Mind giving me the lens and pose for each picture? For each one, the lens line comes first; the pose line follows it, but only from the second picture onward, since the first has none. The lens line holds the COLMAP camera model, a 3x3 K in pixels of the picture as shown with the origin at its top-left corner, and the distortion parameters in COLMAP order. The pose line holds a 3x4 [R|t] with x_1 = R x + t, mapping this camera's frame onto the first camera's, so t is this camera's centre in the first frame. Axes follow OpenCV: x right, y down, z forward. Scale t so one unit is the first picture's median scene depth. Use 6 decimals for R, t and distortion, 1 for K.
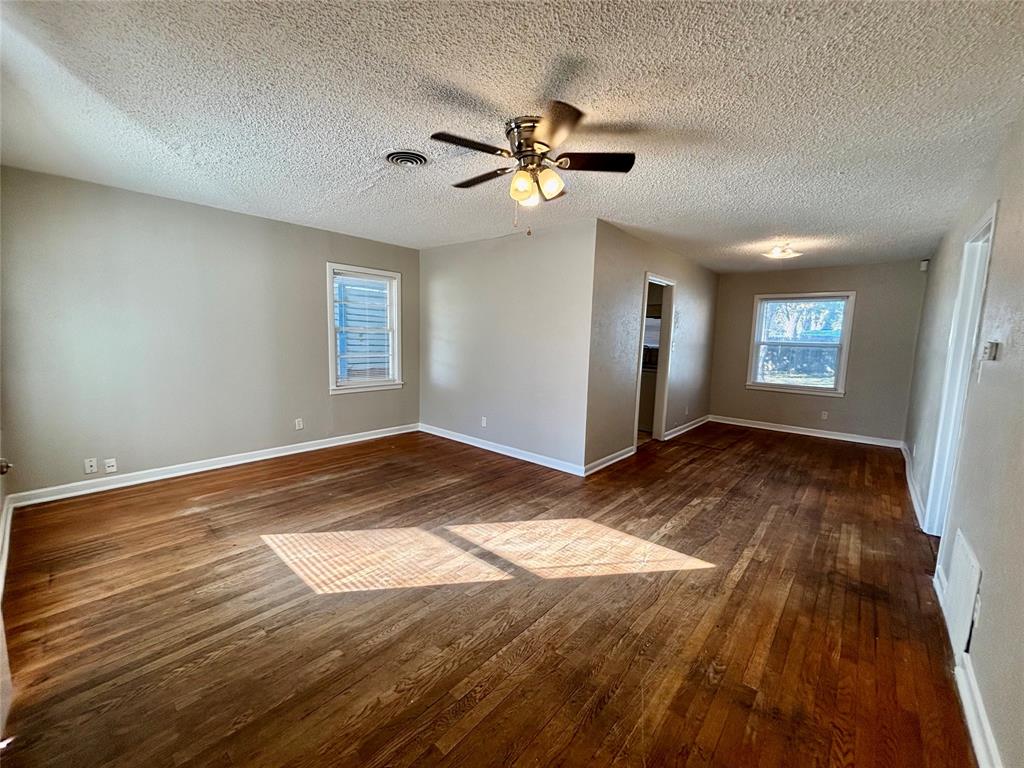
lens RADIAL K [[415.9, 0, 514.8], [0, 415.9, 384.2], [0, 0, 1]] dist [0.010959, 0.000910]
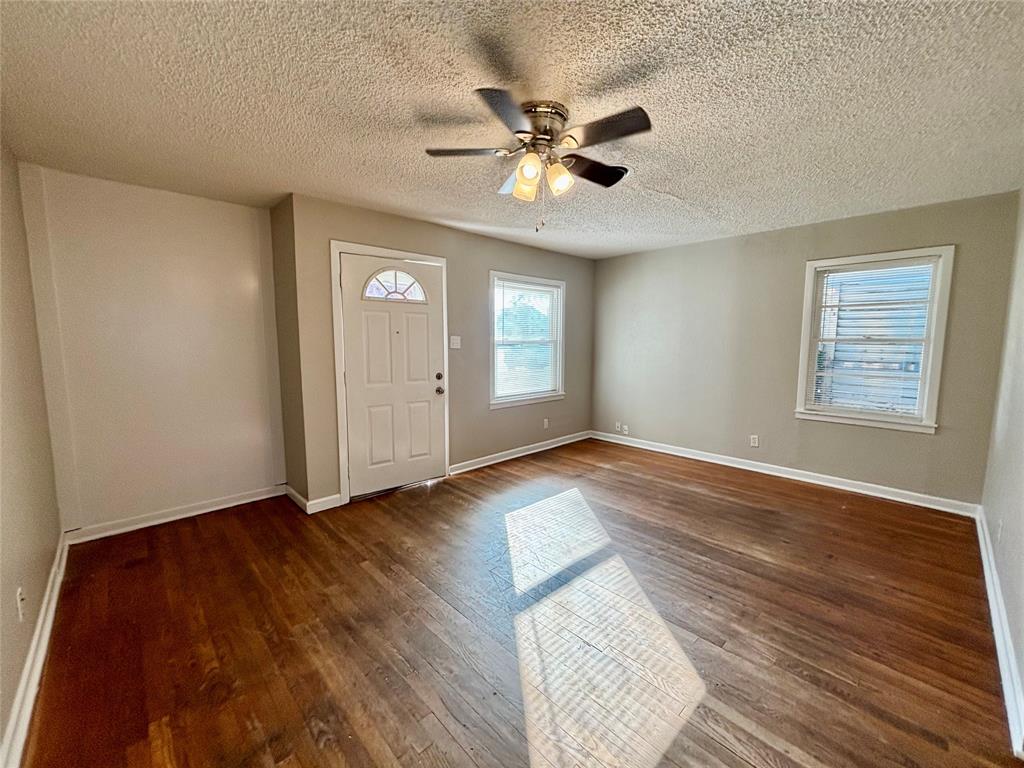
lens RADIAL K [[415.9, 0, 510.3], [0, 415.9, 379.6], [0, 0, 1]] dist [0.010959, 0.000910]
pose [[-0.099496, 0.071290, -0.992481, 0.637704], [-0.122767, 0.988930, 0.083342, -0.072425], [0.987435, 0.130136, -0.089642, 0.700750]]
